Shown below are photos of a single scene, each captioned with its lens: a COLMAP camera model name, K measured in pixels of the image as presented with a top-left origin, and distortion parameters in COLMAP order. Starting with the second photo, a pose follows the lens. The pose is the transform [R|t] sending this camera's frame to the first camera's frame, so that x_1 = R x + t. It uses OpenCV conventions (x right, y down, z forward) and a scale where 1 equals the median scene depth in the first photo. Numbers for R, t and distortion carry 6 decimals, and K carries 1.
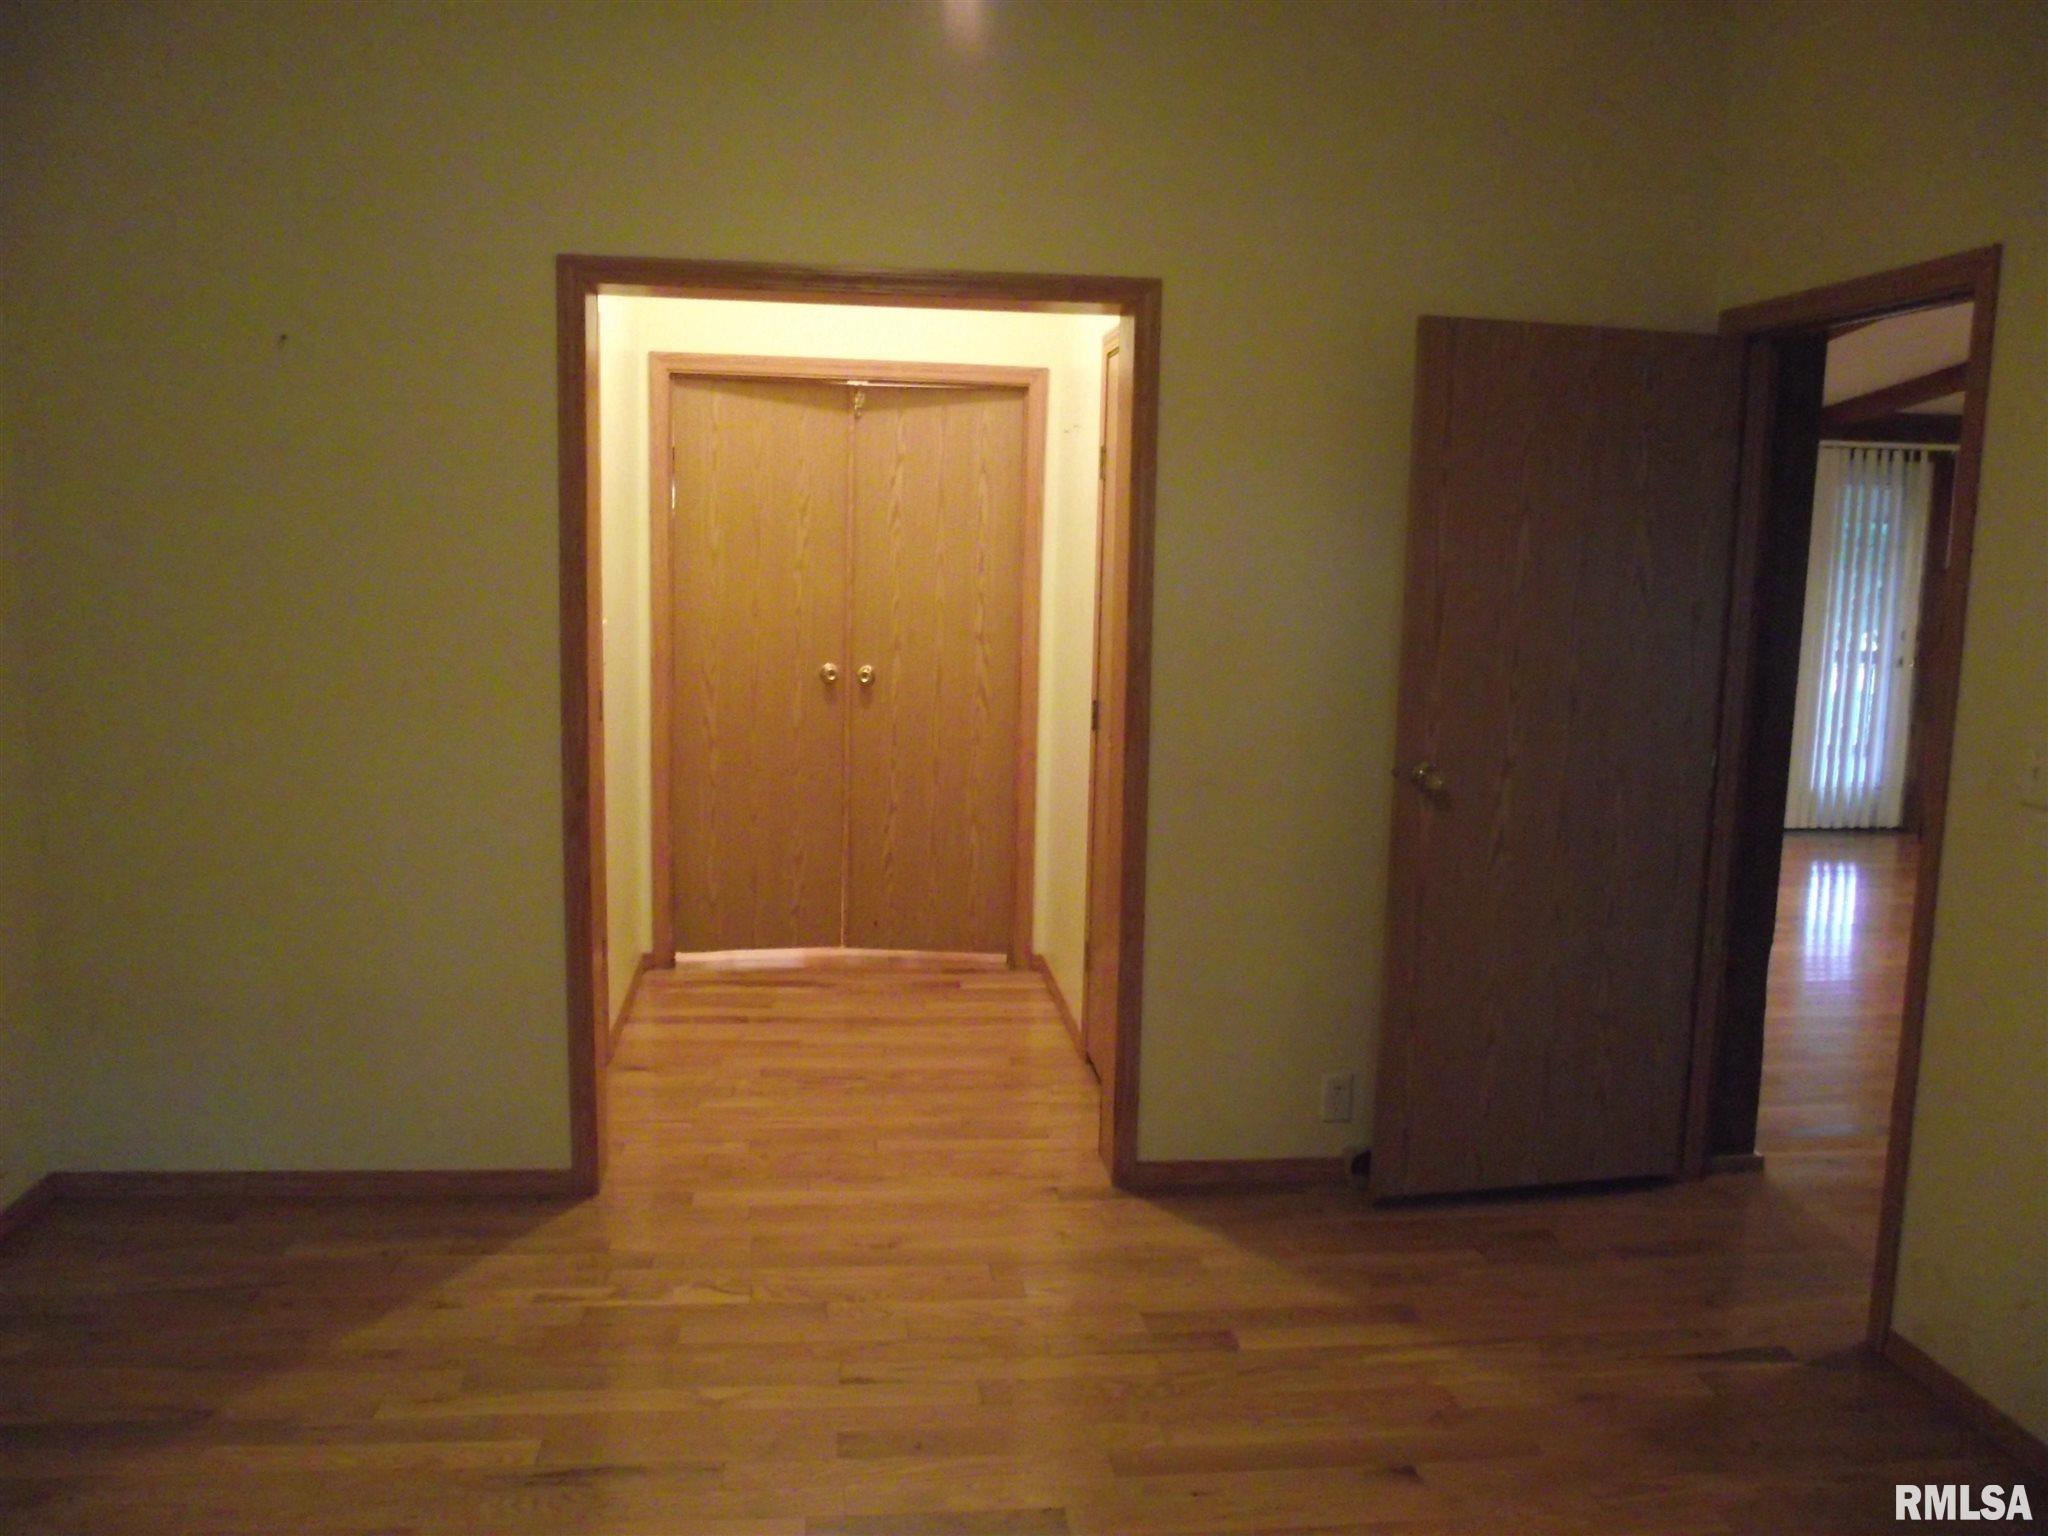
lens RADIAL K [[1794.3, 0, 1107.9], [0, 1794.3, 844.0], [0, 0, 1]] dist [-0.063940, 0.002449]
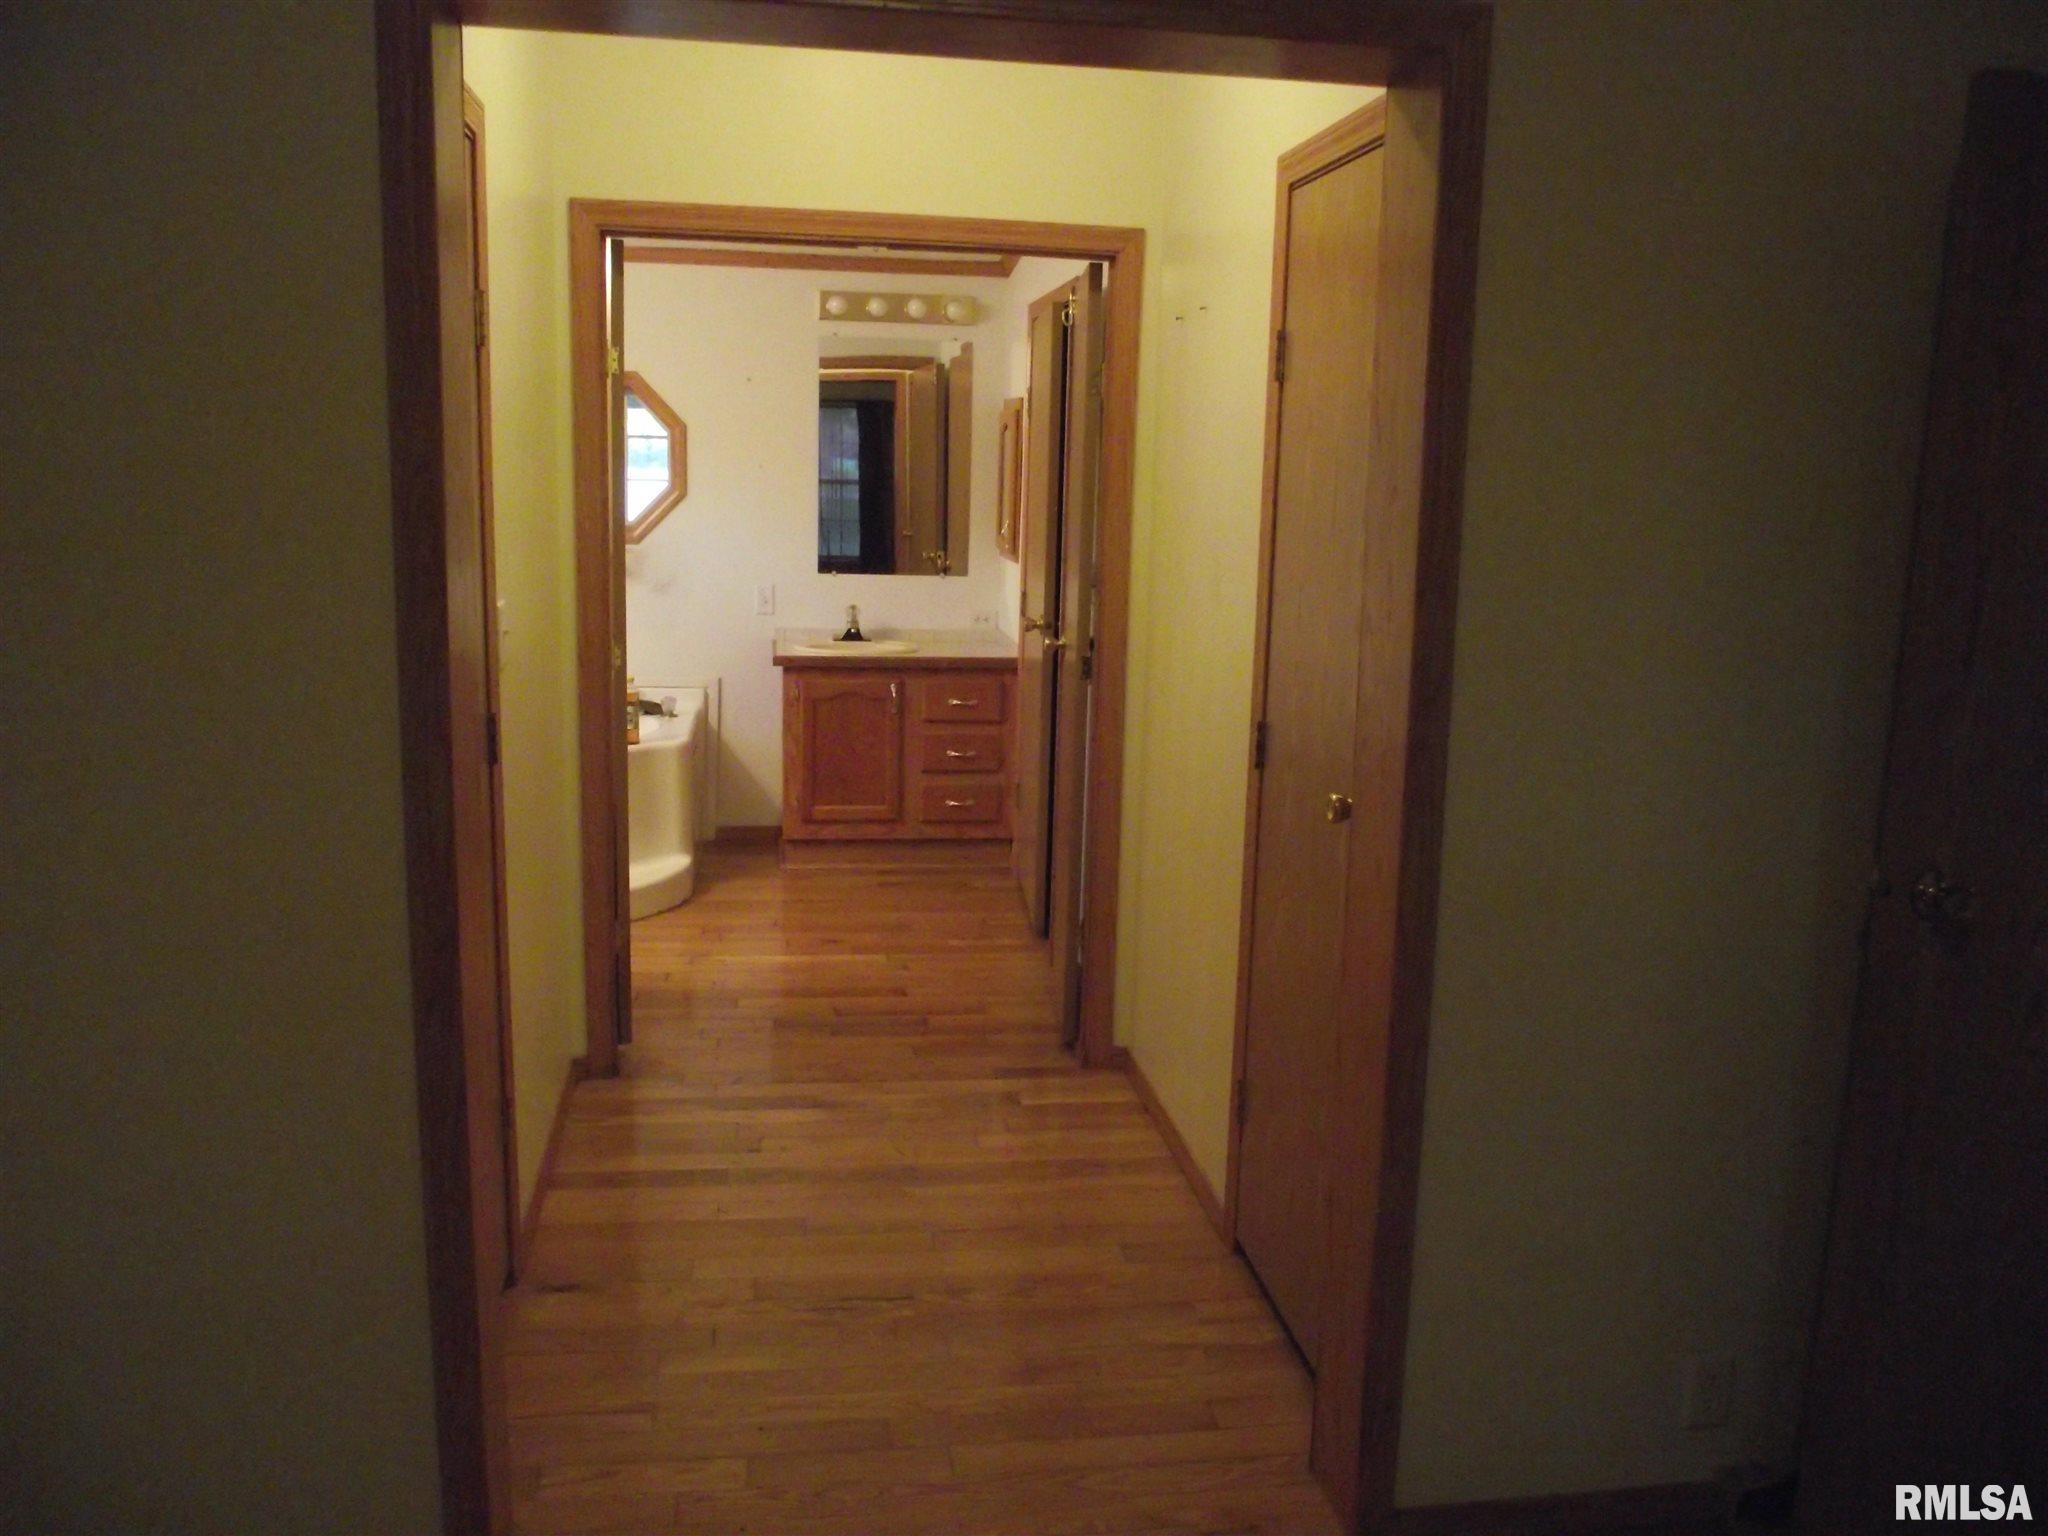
lens RADIAL K [[1626.1, 0, 1024.7], [0, 1626.1, 754.9], [0, 0, 1]] dist [-0.074254, 0.042681]
pose [[0.999907, -0.010225, 0.009047, -0.094531], [0.010142, 0.999906, 0.009182, -0.071929], [-0.009140, -0.009089, 0.999917, 0.395211]]
